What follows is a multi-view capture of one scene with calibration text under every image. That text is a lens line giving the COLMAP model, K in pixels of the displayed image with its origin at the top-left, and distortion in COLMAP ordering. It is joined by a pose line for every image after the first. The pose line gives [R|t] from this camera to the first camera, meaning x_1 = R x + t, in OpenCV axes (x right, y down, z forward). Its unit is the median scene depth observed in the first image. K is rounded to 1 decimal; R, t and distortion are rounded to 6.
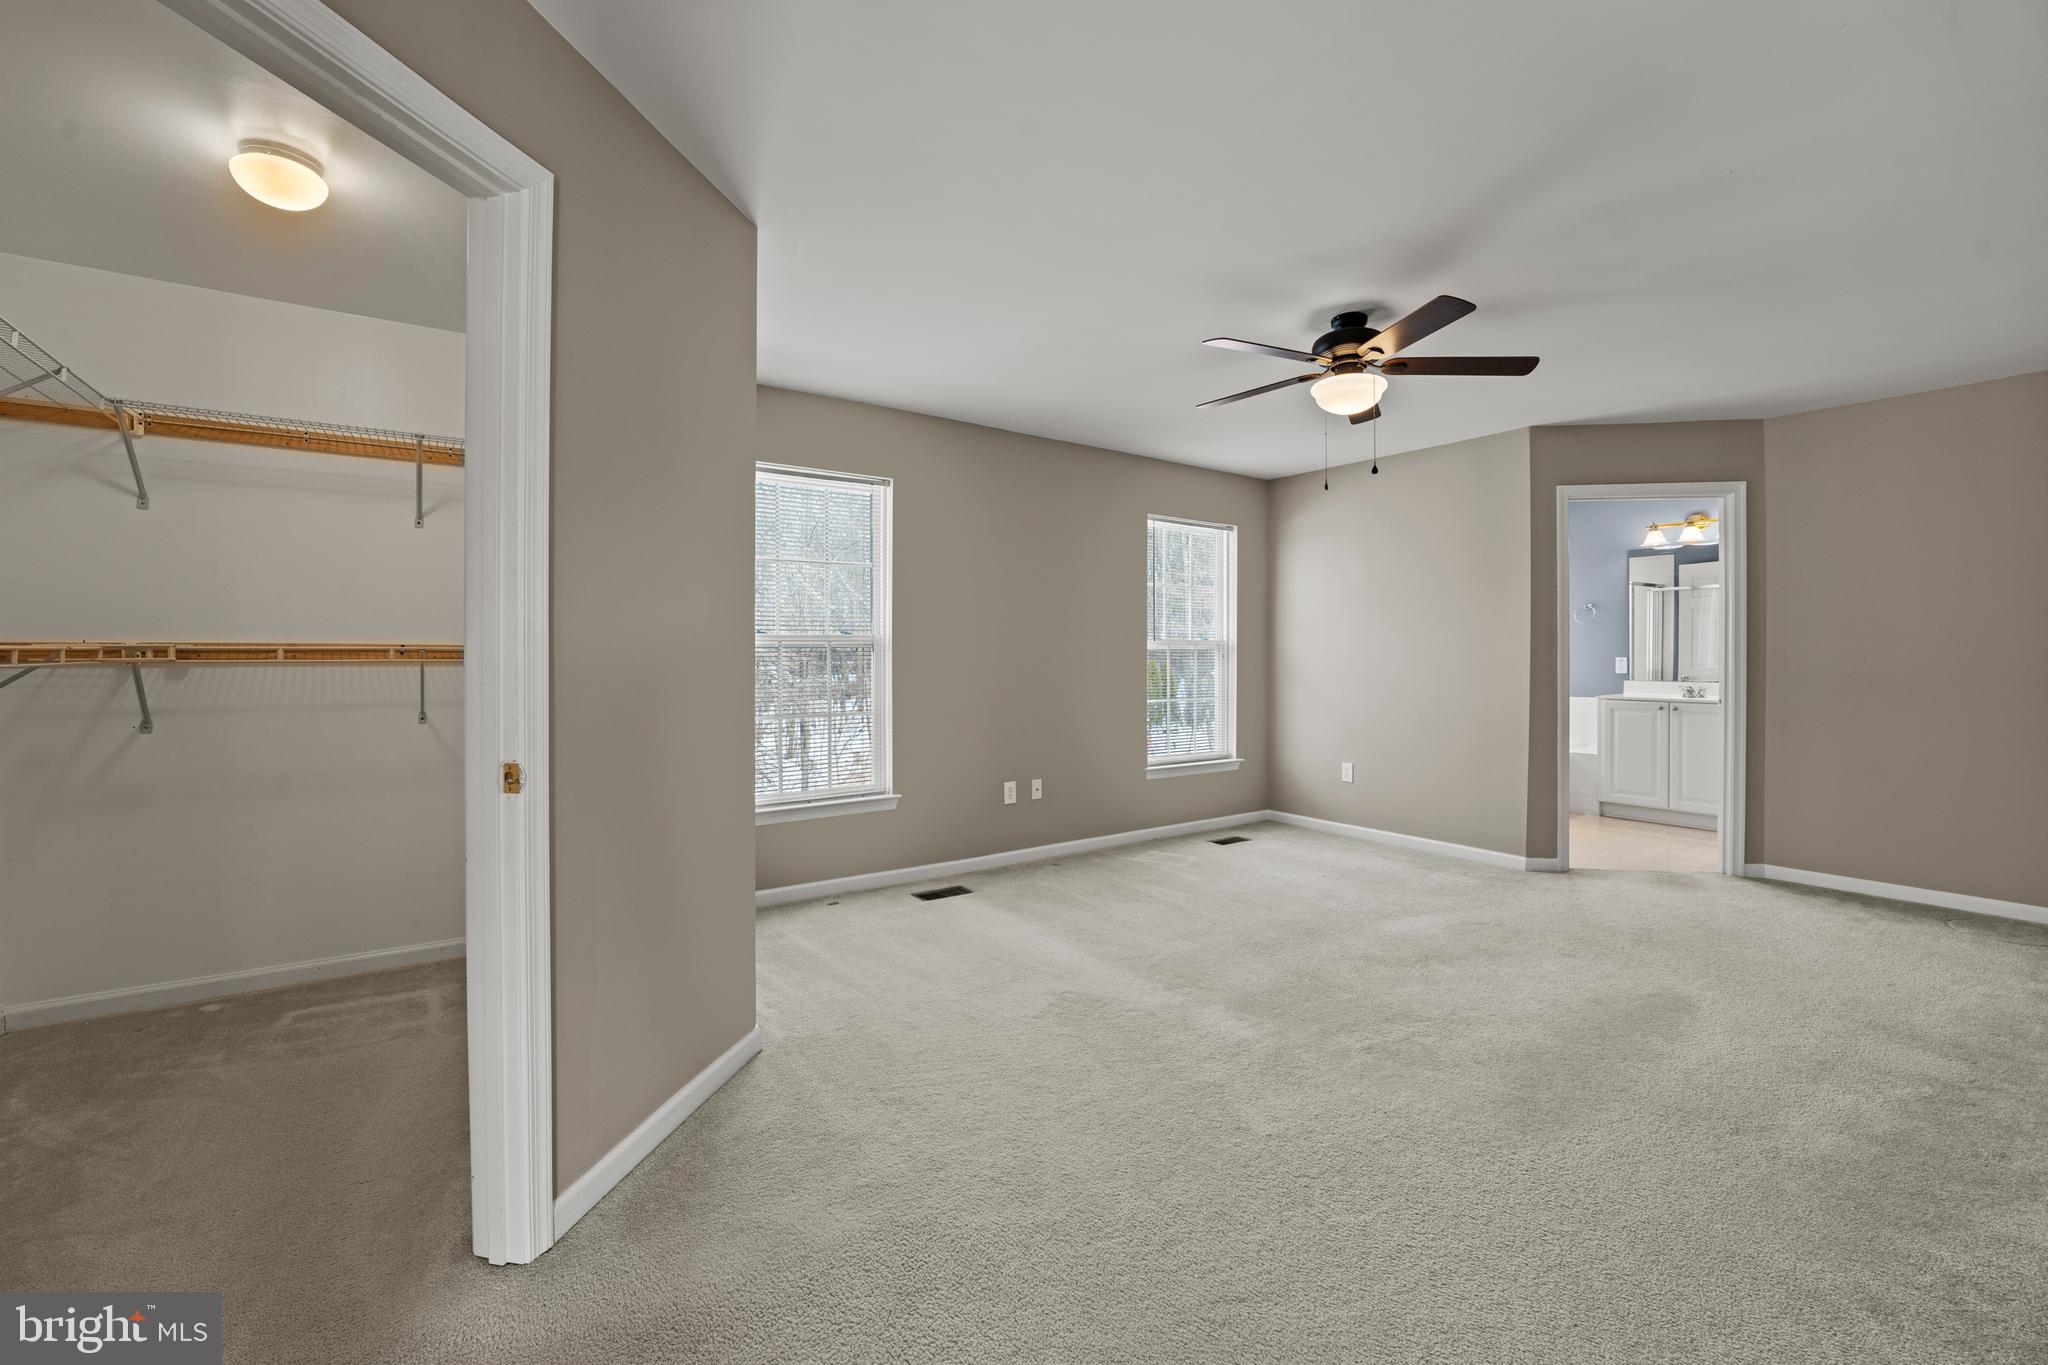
lens RADIAL K [[844.3, 0, 1024.0], [0, 844.3, 682.5], [0, 0, 1]] dist [-0.025413, 0.000263]
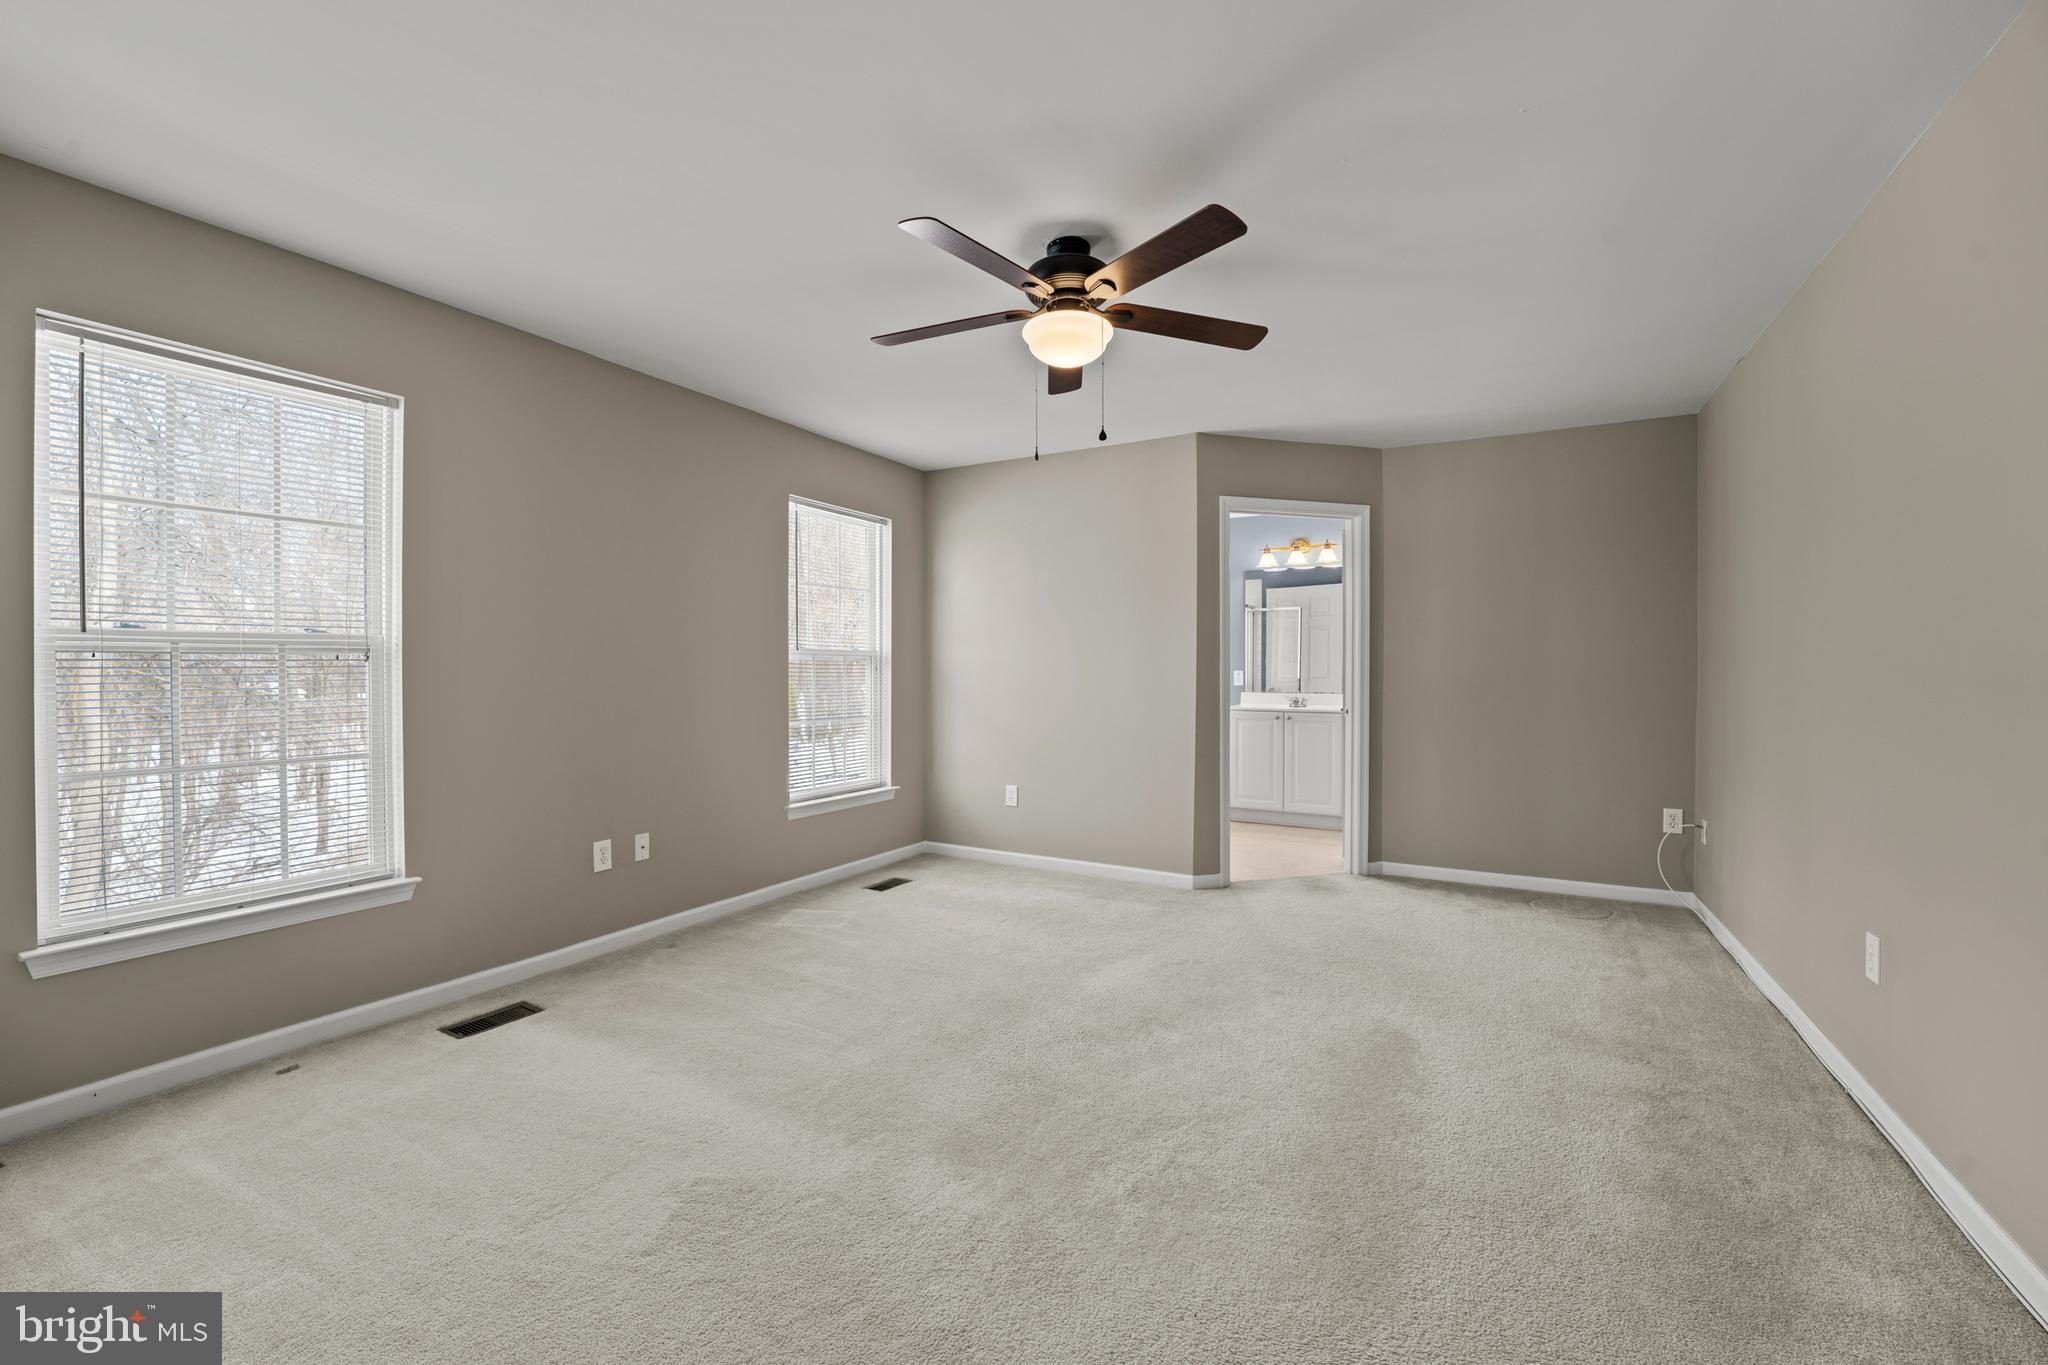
lens RADIAL K [[844.3, 0, 1024.0], [0, 844.3, 682.5], [0, 0, 1]] dist [-0.025413, 0.000263]
pose [[0.903002, -0.005249, 0.429605, 0.002306], [0.012319, 0.999831, -0.013678, -0.004998], [-0.429460, 0.017644, 0.902914, 0.206010]]
